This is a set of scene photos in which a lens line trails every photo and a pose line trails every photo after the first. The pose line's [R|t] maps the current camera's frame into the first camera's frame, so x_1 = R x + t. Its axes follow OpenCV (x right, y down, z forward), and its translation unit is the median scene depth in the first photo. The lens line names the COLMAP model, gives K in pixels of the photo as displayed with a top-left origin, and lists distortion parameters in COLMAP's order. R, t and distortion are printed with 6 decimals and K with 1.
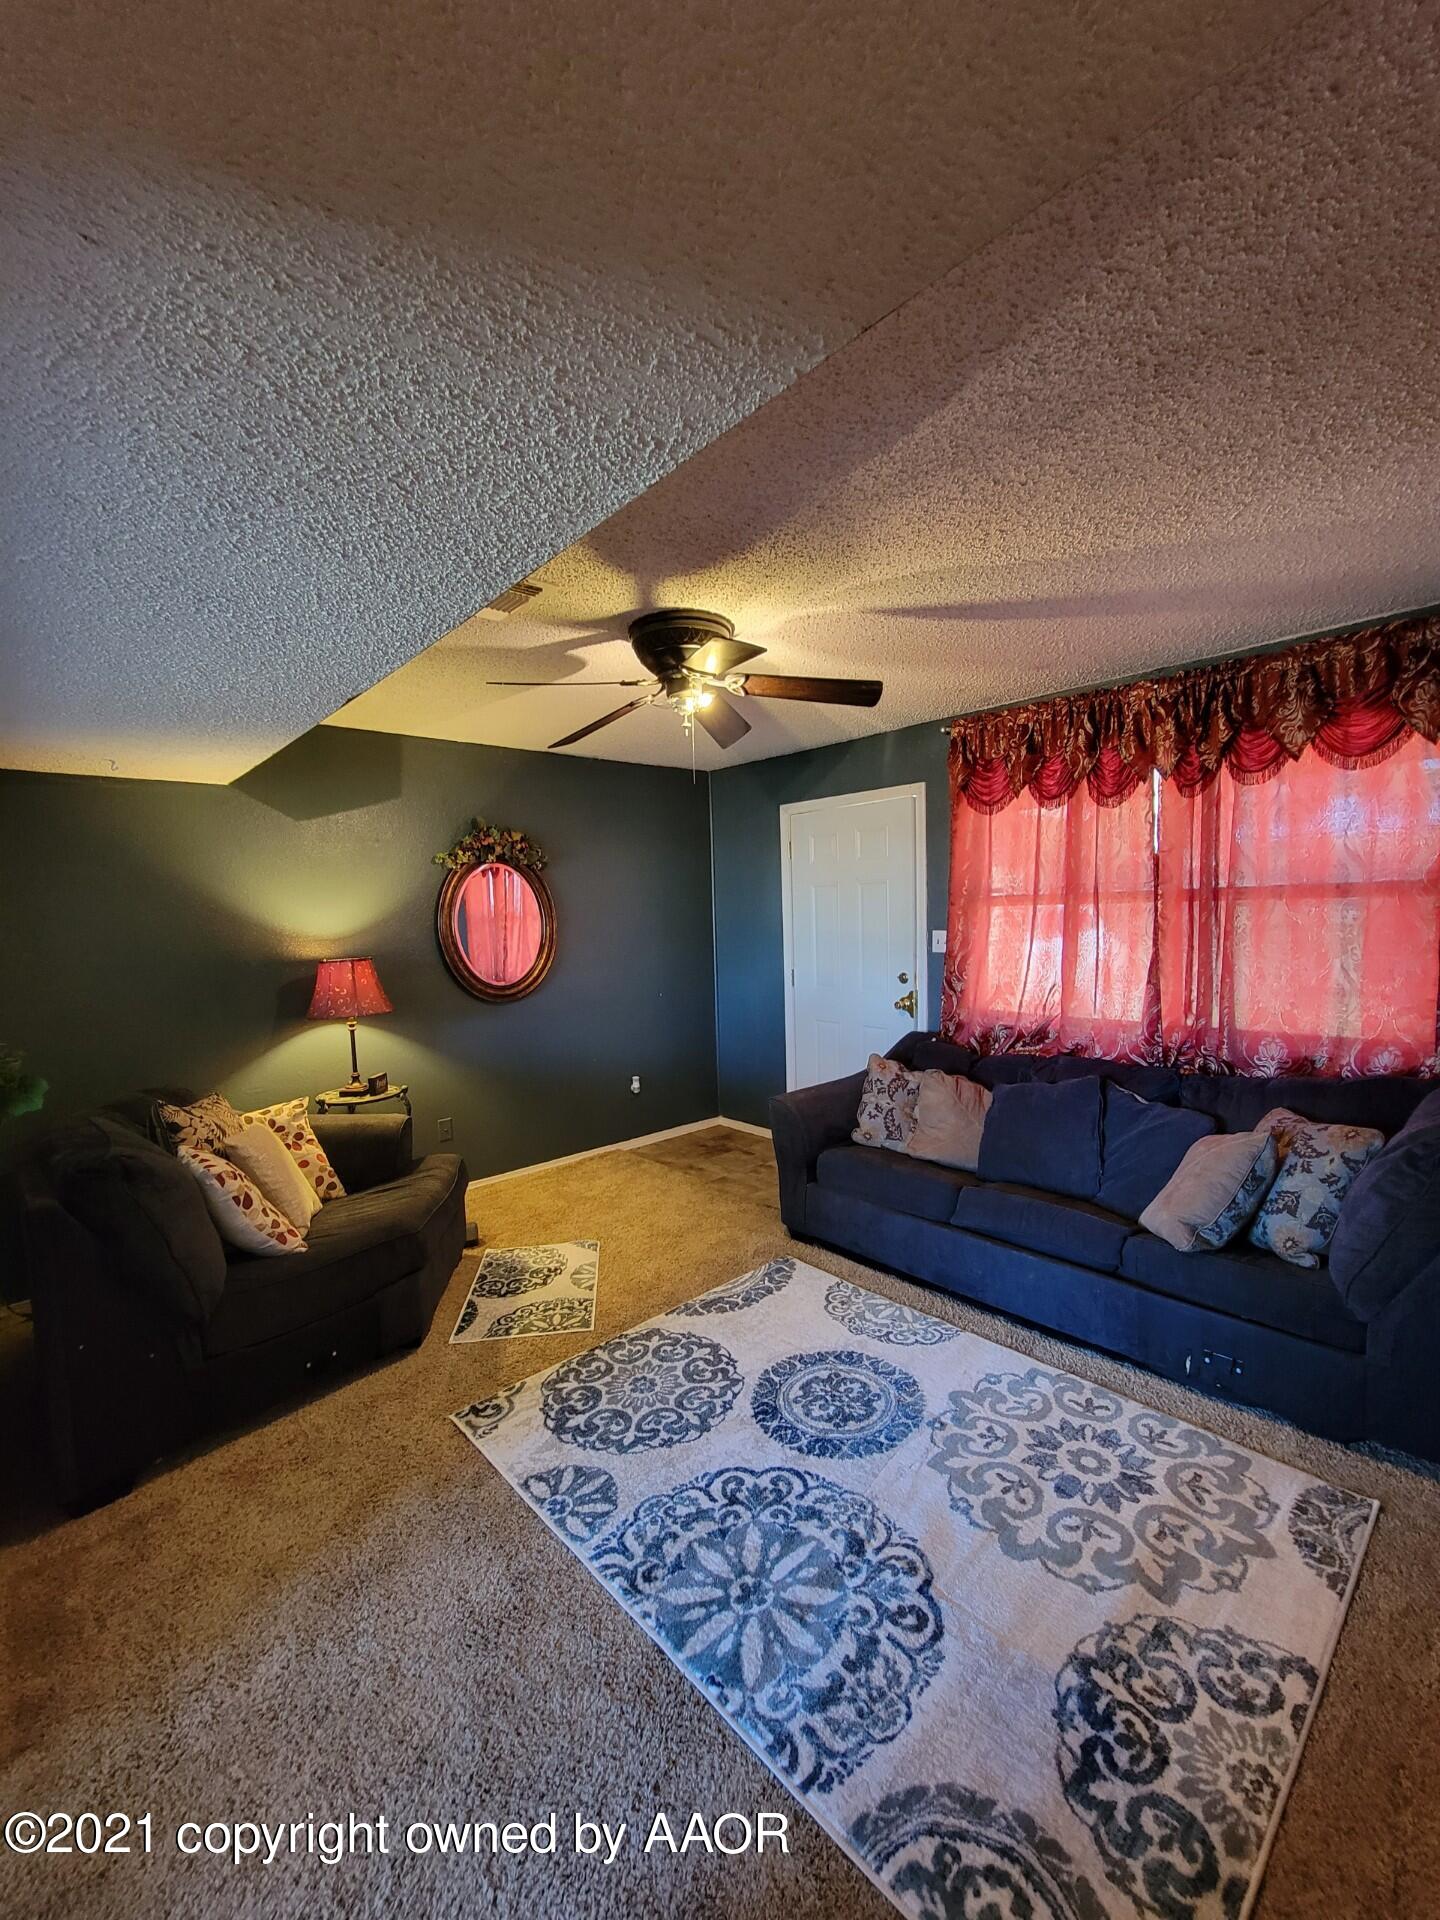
lens RADIAL K [[777.6, 0, 723.3], [0, 777.6, 970.0], [0, 0, 1]] dist [-0.000174, 0.000002]
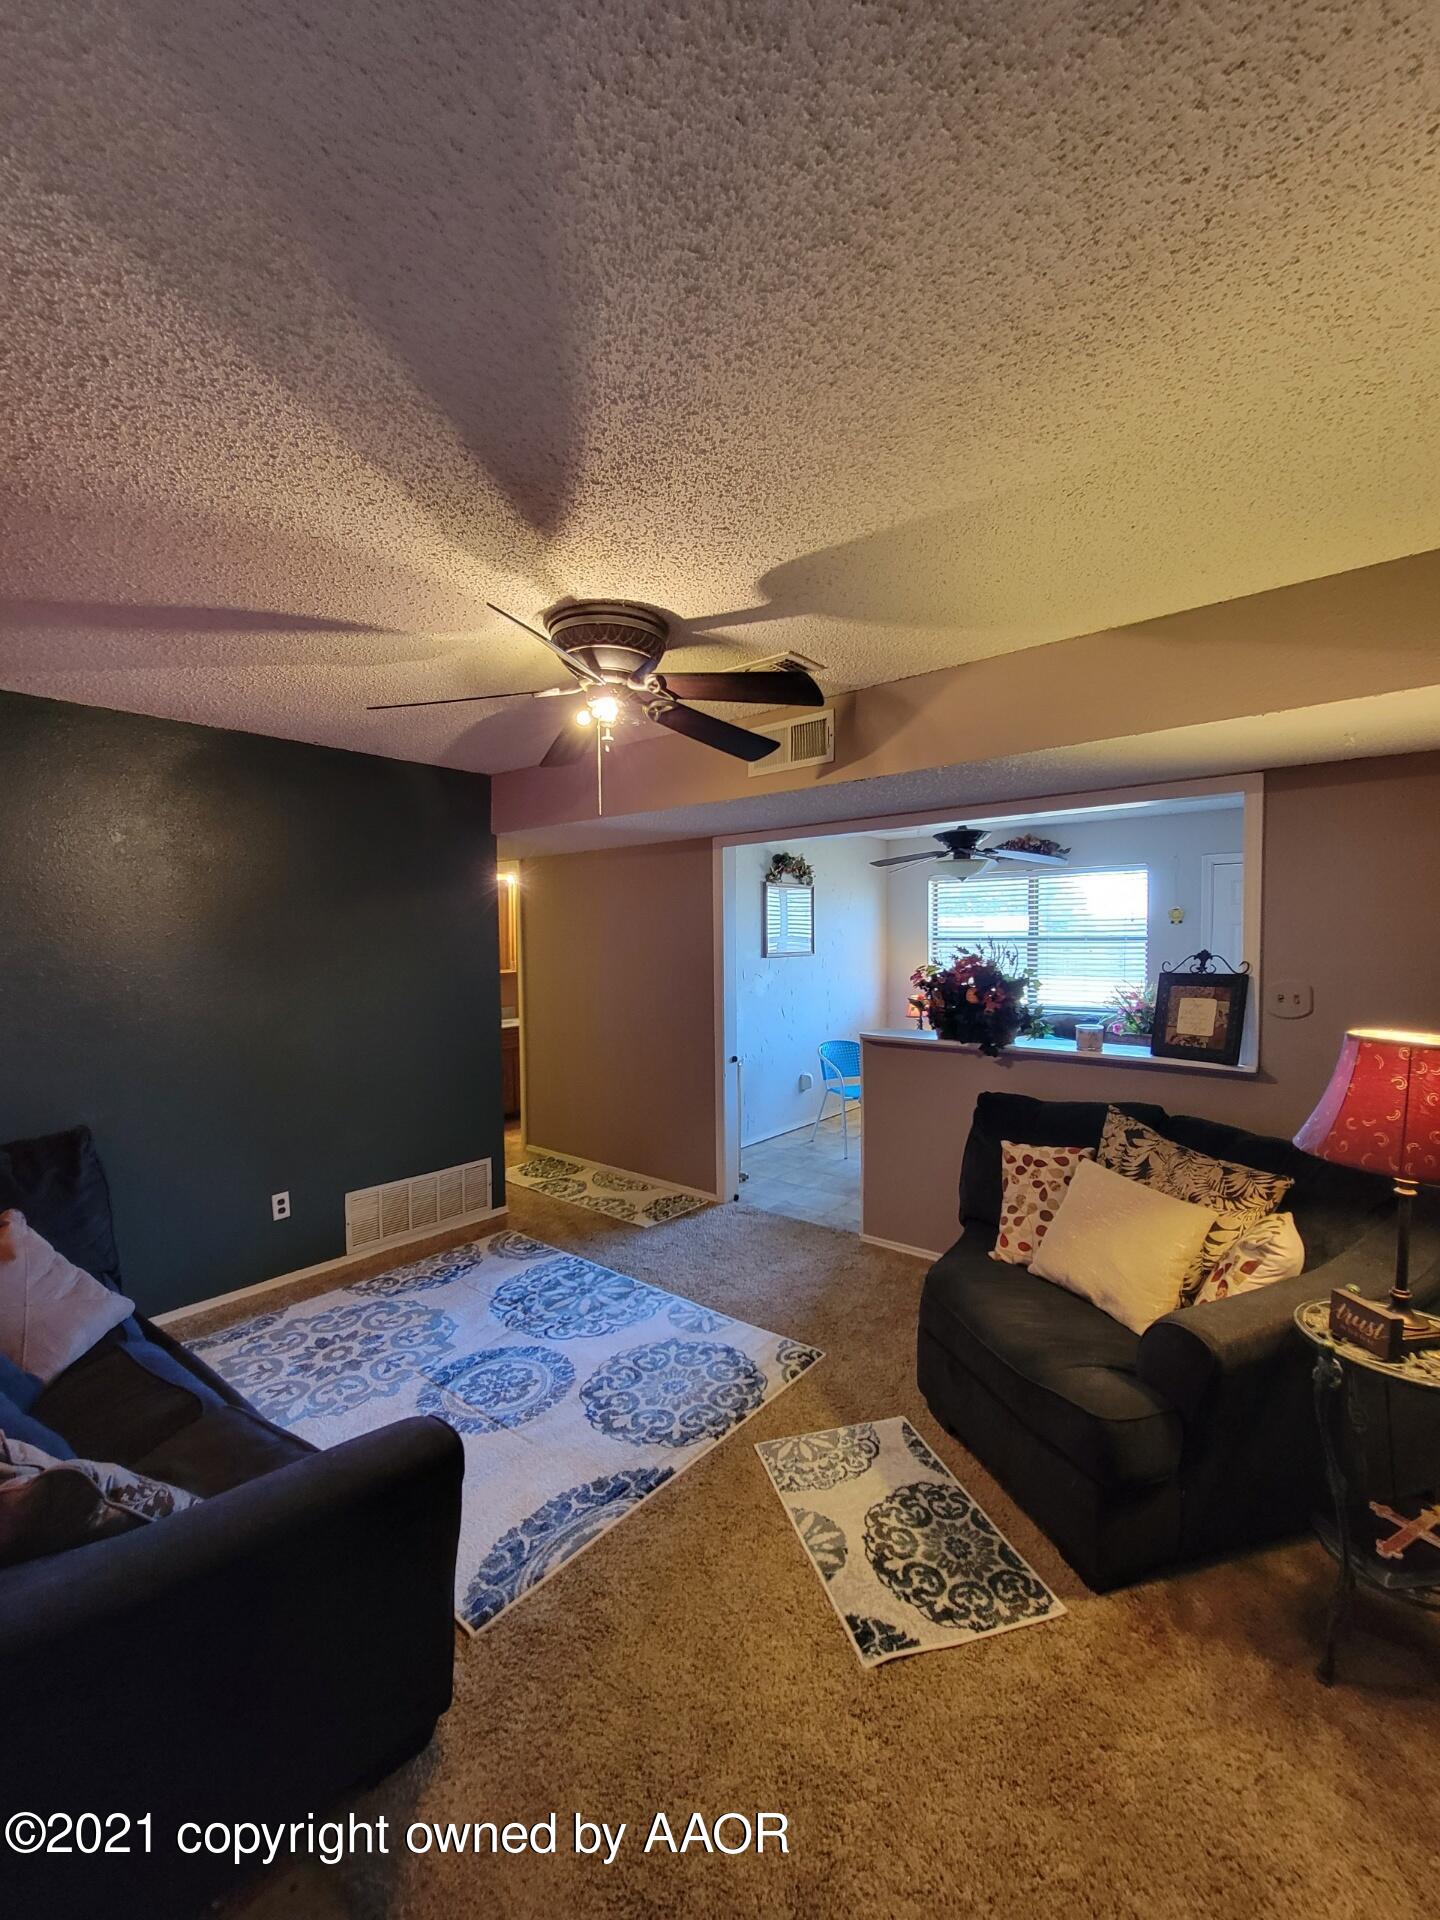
lens RADIAL K [[825.9, 0, 723.2], [0, 825.9, 966.1], [0, 0, 1]] dist [0.000308, -0.000006]
pose [[-0.989727, 0.046803, -0.135093, -0.045466], [0.030740, 0.992463, 0.118630, -0.195895], [0.139627, 0.113258, -0.983706, 2.218179]]
